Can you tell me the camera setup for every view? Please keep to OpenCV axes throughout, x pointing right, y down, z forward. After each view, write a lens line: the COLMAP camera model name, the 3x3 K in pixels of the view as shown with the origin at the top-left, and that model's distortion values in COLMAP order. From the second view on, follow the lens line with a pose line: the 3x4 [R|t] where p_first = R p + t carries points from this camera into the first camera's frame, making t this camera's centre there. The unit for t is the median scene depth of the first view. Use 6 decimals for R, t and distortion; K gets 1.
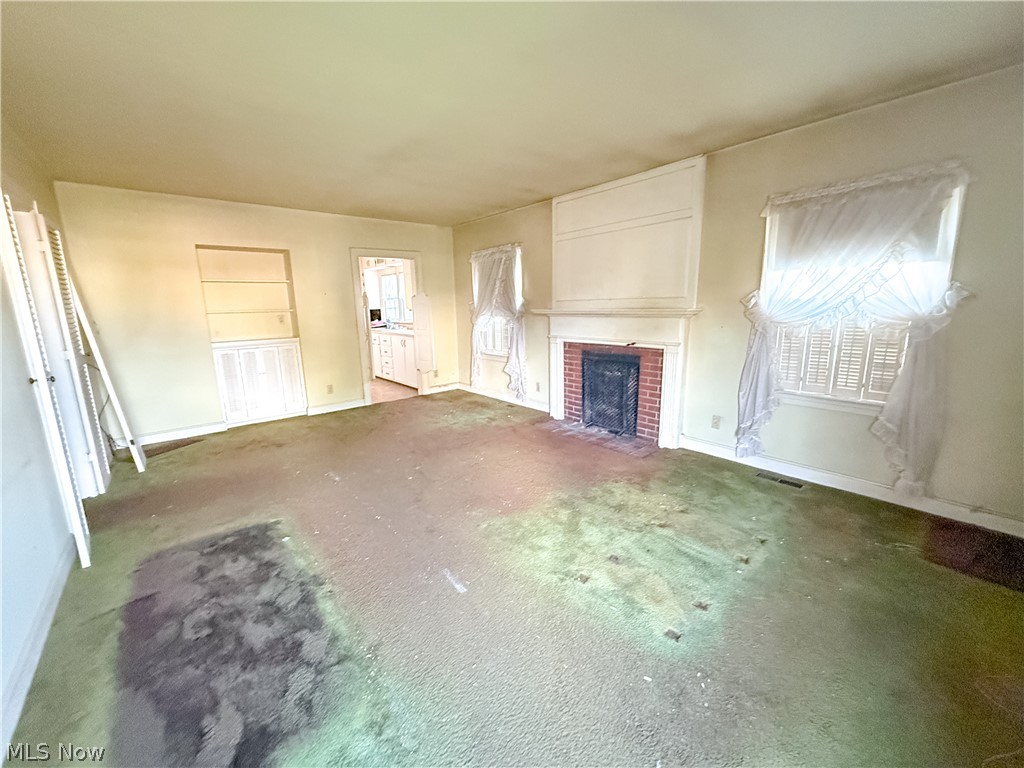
lens RADIAL K [[403.8, 0, 512.0], [0, 403.8, 384.0], [0, 0, 1]] dist [-0.000019, 0.000278]
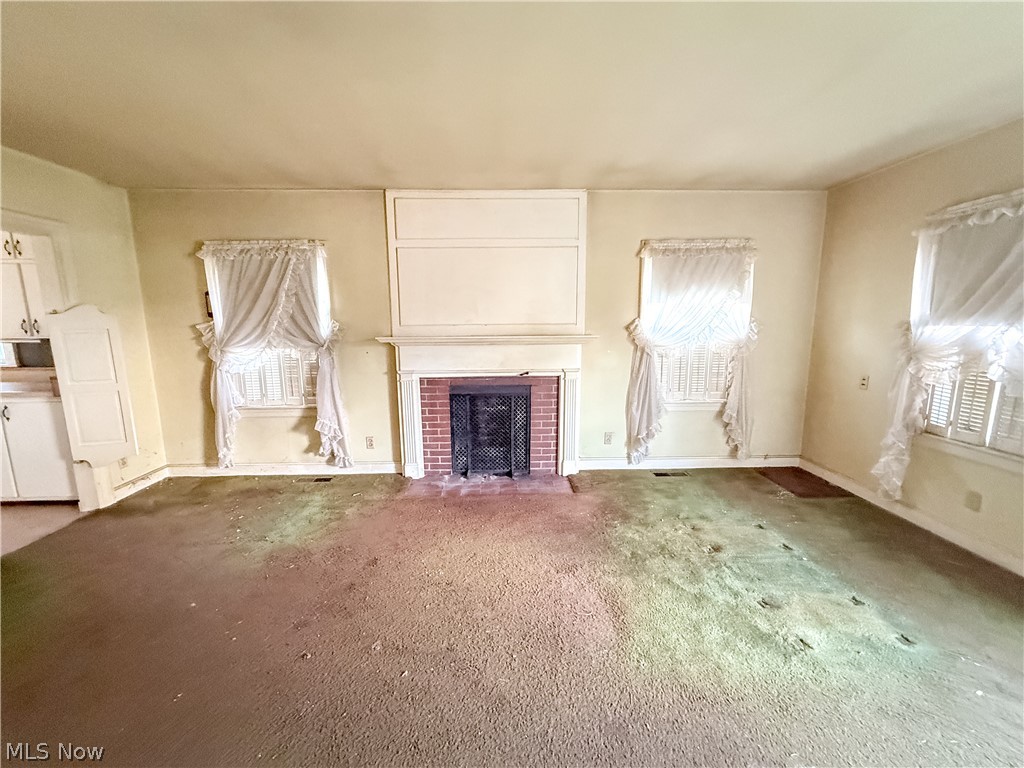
lens RADIAL K [[403.8, 0, 512.0], [0, 403.8, 384.0], [0, 0, 1]] dist [-0.000019, 0.000278]
pose [[0.629437, -0.105733, 0.769825, -0.401492], [0.147440, 0.988953, 0.015277, -0.087841], [-0.762936, 0.103887, 0.638072, 0.414649]]
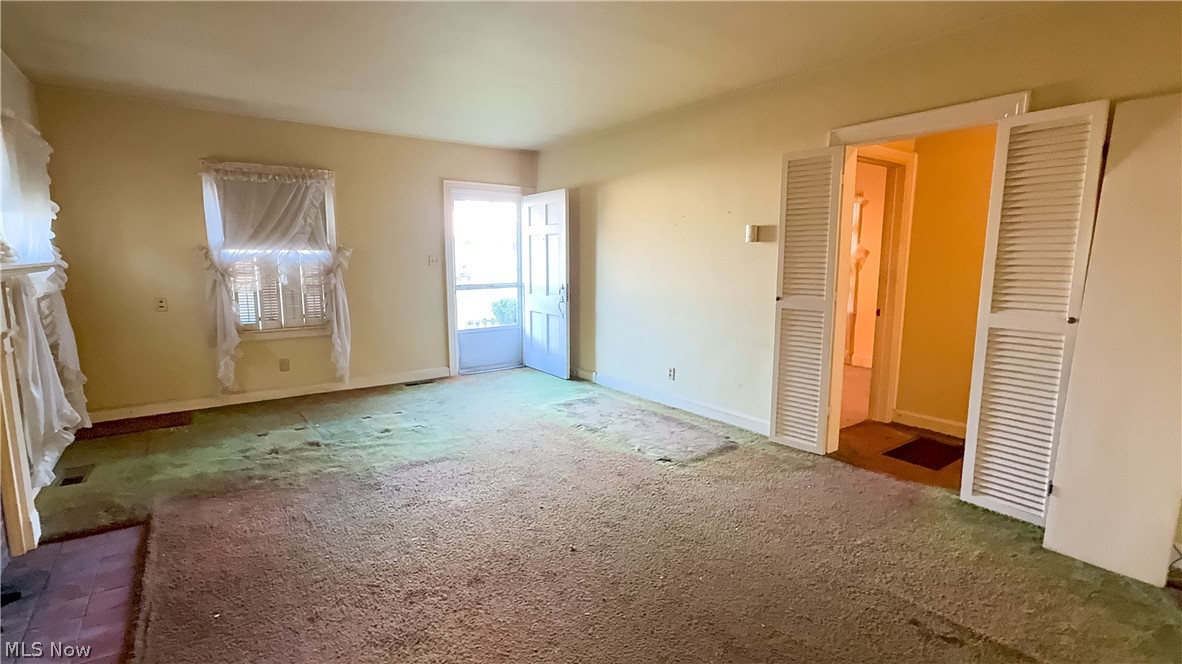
lens RADIAL K [[538.9, 0, 594.7], [0, 538.9, 332.4], [0, 0, 1]] dist [-0.043284, 0.047612]
pose [[-0.997602, 0.008983, 0.068623, -0.308636], [0.031018, 0.944414, 0.327291, -0.244544], [-0.061869, 0.328635, -0.942428, 1.336082]]
